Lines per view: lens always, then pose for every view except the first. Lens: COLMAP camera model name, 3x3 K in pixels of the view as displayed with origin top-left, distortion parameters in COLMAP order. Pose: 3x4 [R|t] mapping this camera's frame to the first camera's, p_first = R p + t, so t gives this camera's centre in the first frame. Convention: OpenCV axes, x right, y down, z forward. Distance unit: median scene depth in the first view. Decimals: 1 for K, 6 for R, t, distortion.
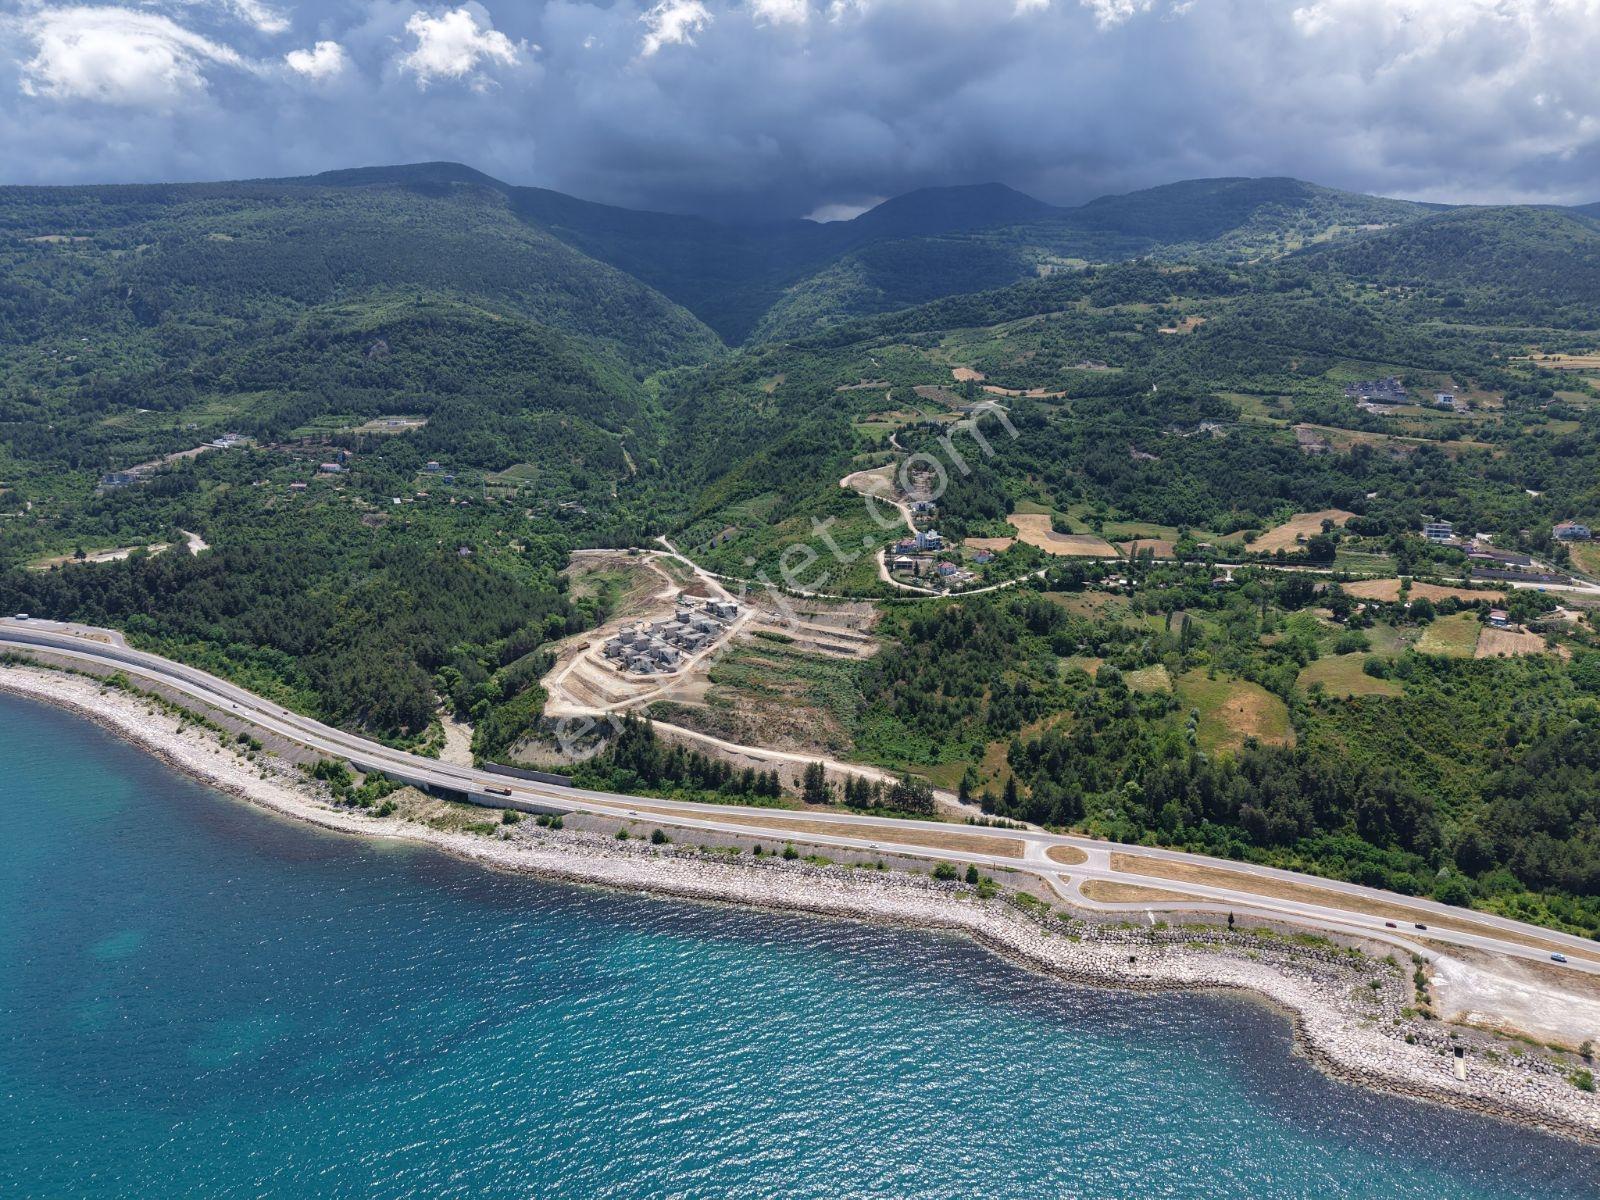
lens RADIAL K [[1072.7, 0, 787.4], [0, 1072.7, 607.3], [0, 0, 1]] dist [0.029019, -0.029278]
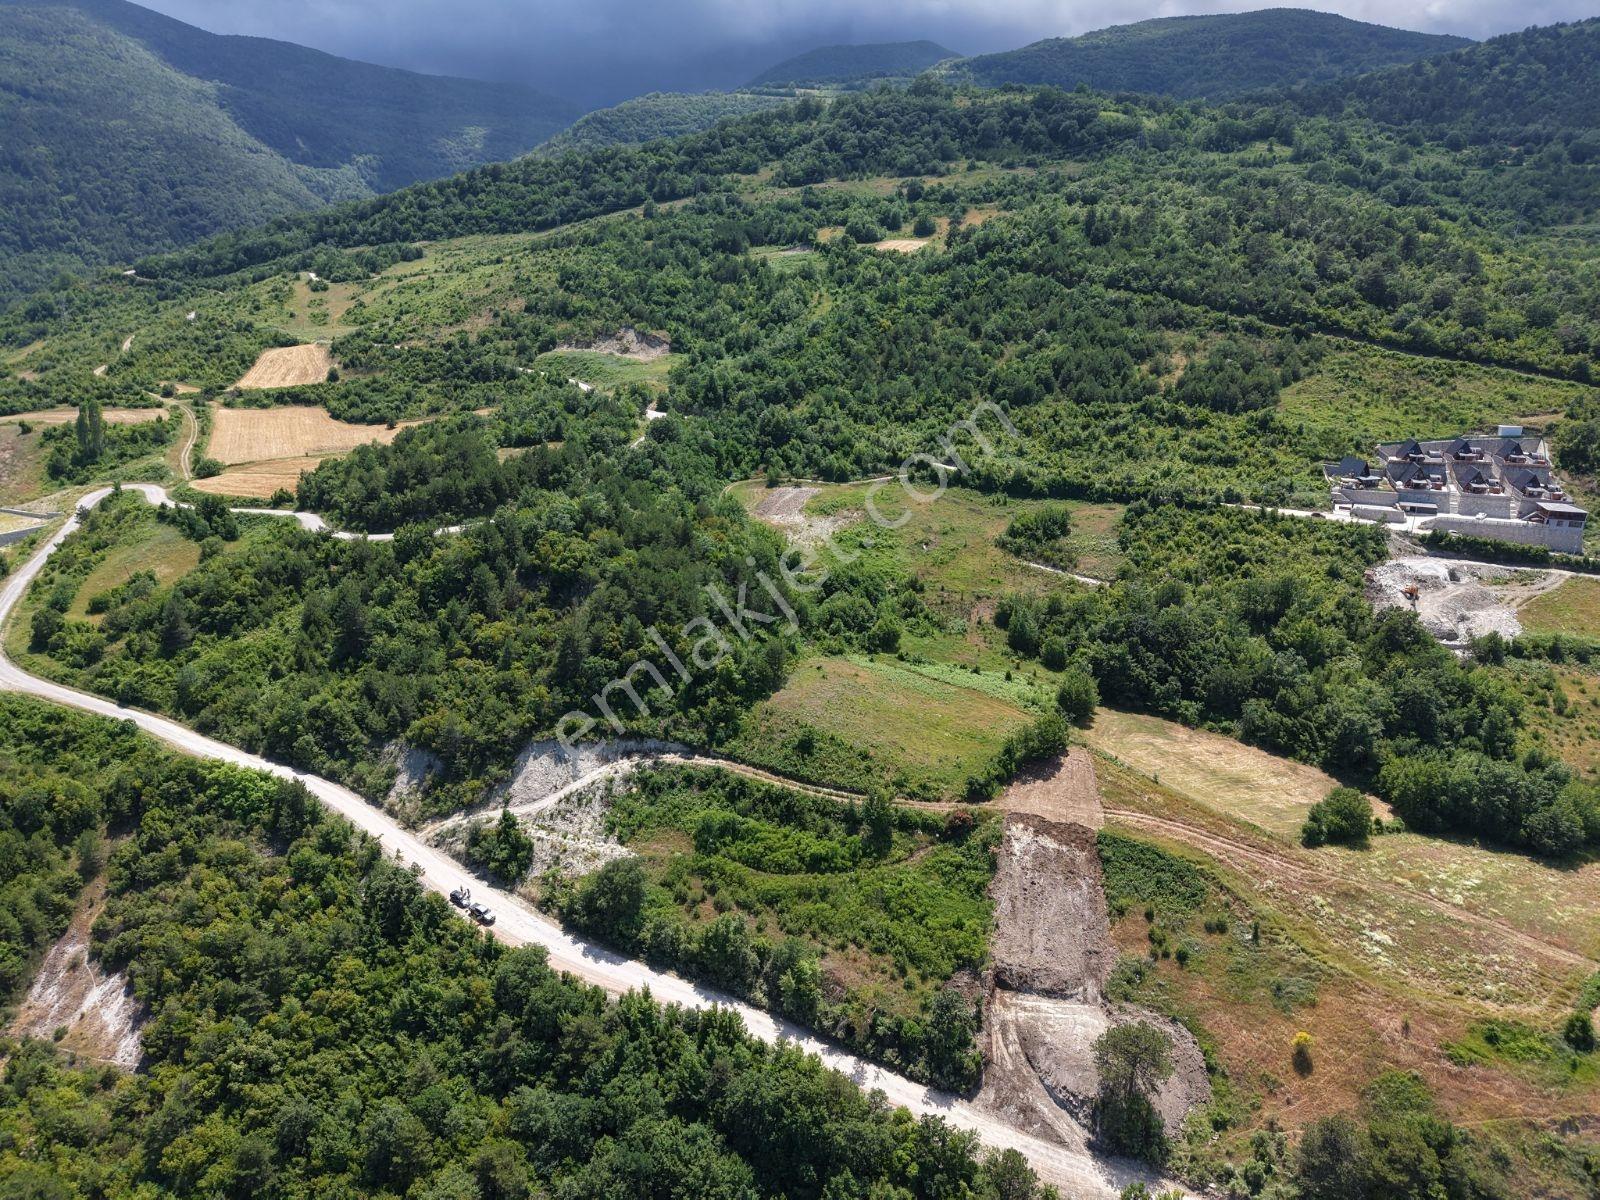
lens RADIAL K [[1072.7, 0, 797.1], [0, 1072.7, 599.6], [0, 0, 1]] dist [0.029019, -0.029278]
pose [[0.999885, 0.005907, -0.013977, 0.510362], [-0.004910, 0.997512, 0.070330, -0.248664], [0.014358, -0.070253, 0.997426, 0.962453]]
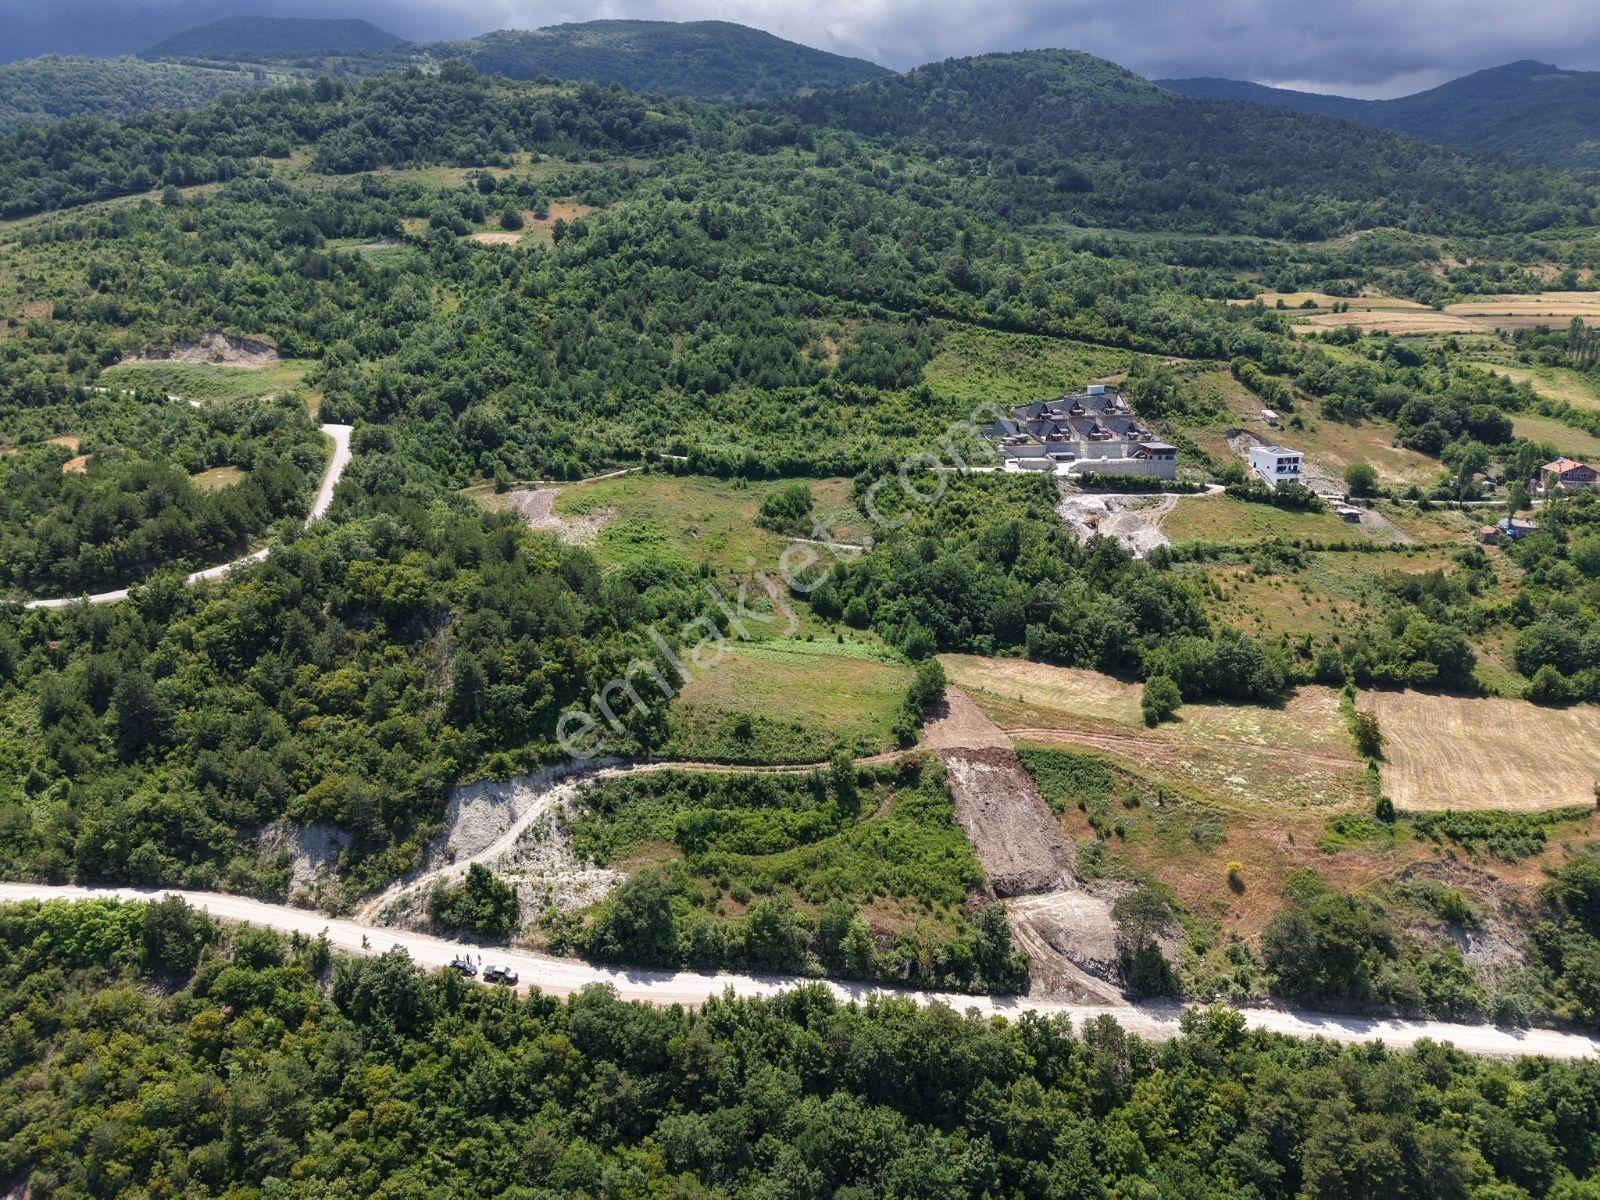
lens RADIAL K [[1072.7, 0, 796.8], [0, 1072.7, 602.5], [0, 0, 1]] dist [0.029019, -0.029278]
pose [[0.895001, -0.139149, 0.423804, 0.429398], [0.106009, 0.989230, 0.100922, -0.251297], [-0.433283, -0.045399, 0.900114, 0.973864]]
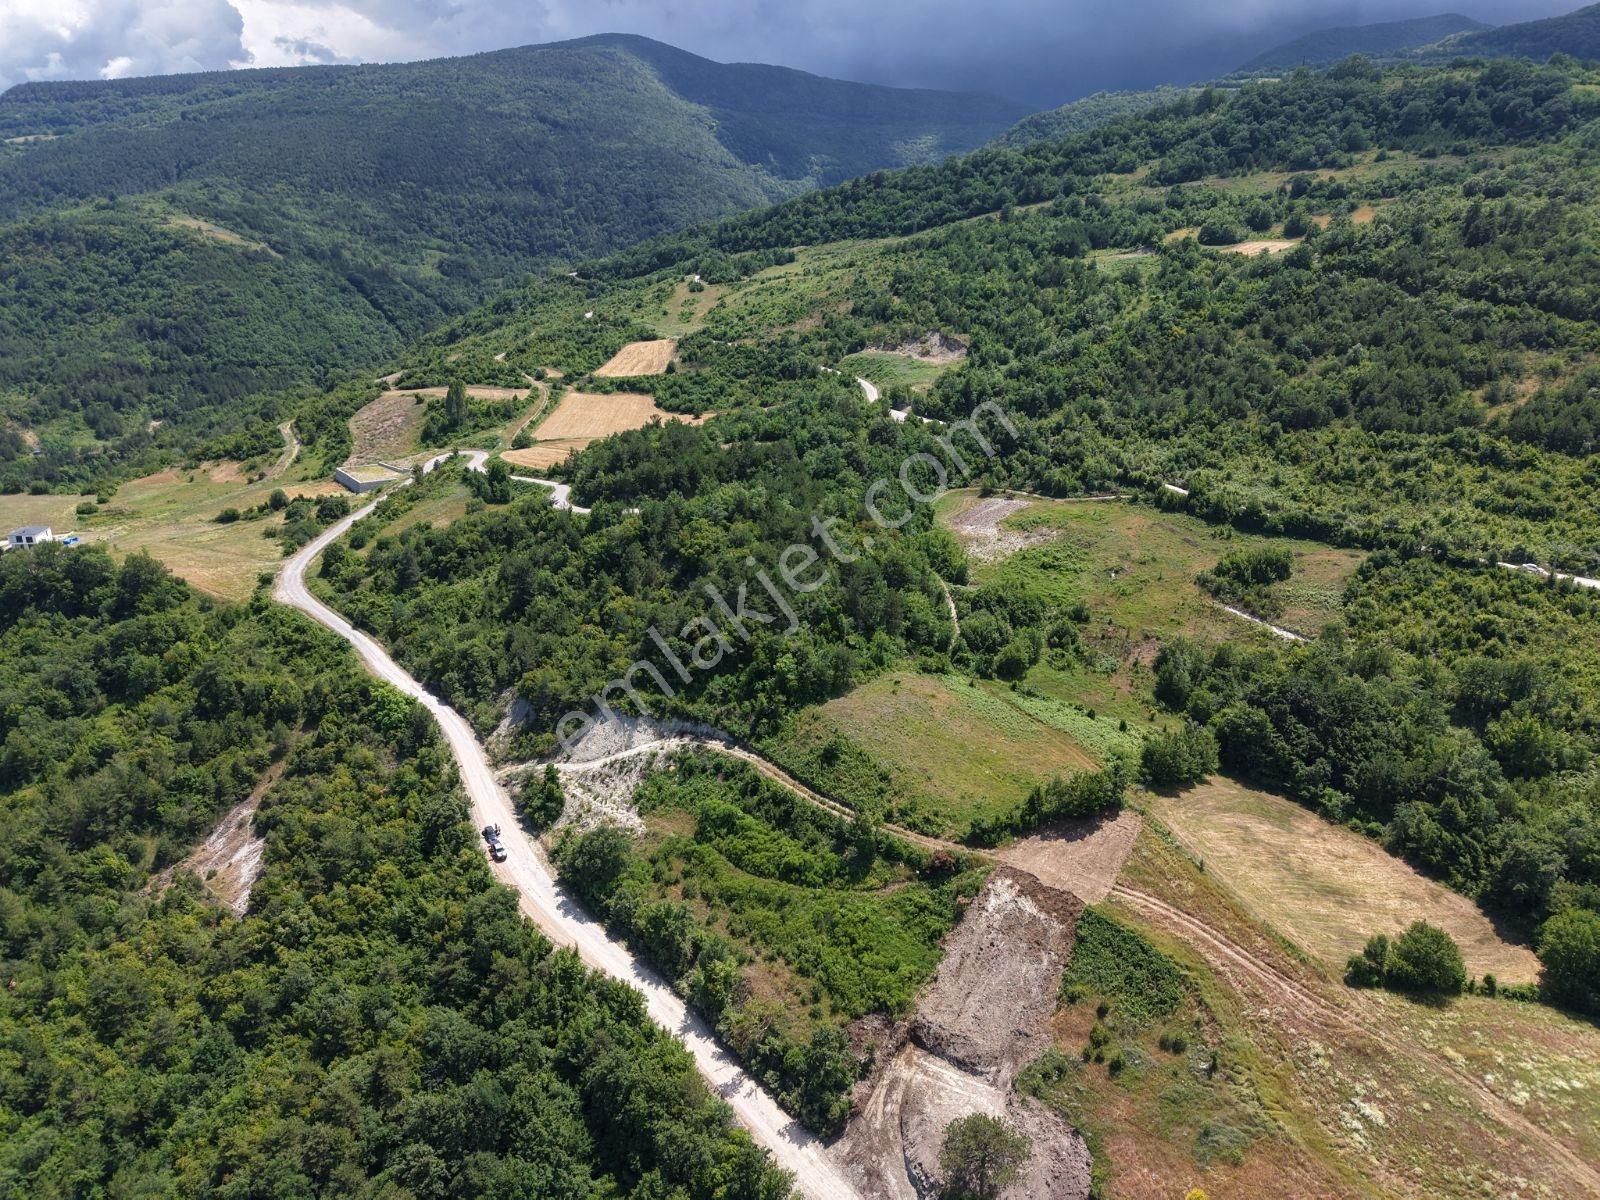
lens RADIAL K [[1072.7, 0, 798.0], [0, 1072.7, 596.6], [0, 0, 1]] dist [0.029019, -0.029278]
pose [[0.911412, 0.125361, -0.391935, 0.582609], [-0.099832, 0.991372, 0.084941, -0.252689], [0.399202, -0.038289, 0.916063, 0.980104]]
